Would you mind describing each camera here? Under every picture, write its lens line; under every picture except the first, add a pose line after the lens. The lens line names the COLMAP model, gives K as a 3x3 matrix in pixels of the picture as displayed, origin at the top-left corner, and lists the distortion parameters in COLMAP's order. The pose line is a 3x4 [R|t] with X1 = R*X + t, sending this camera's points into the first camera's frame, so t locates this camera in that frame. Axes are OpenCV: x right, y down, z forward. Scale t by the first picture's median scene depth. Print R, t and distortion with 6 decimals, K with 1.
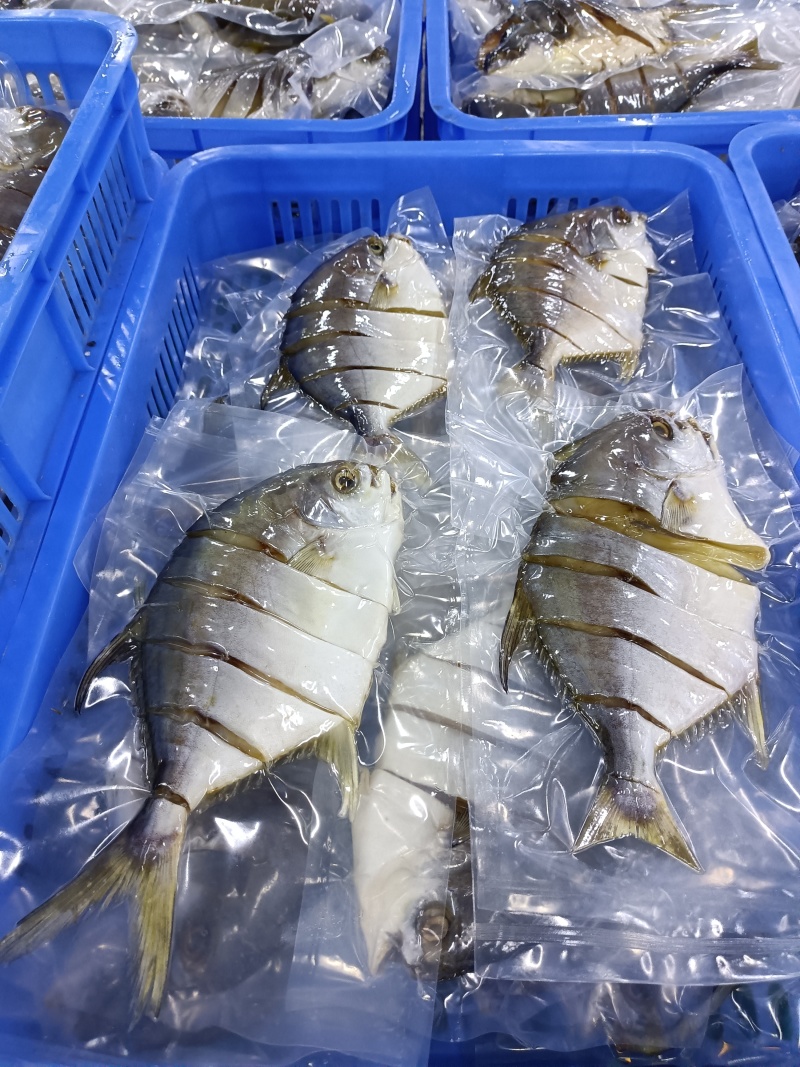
lens RADIAL K [[807.7, 0, 399.5], [0, 807.7, 535.8], [0, 0, 1]] dist [-0.008408, 0.010543]
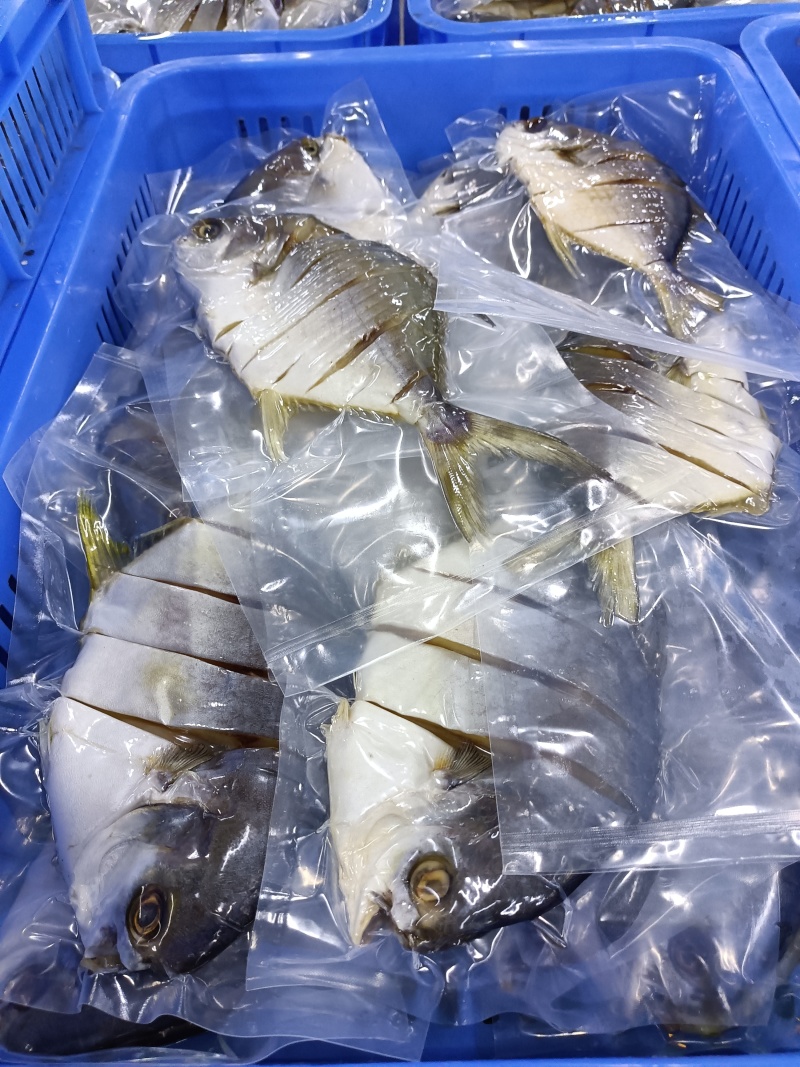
lens RADIAL K [[807.7, 0, 397.1], [0, 807.7, 539.7], [0, 0, 1]] dist [-0.008408, 0.010543]
pose [[0.999745, -0.019891, 0.010652, 0.005109], [0.019872, 0.999801, 0.001873, 0.103532], [-0.010687, -0.001661, 0.999942, 0.147305]]
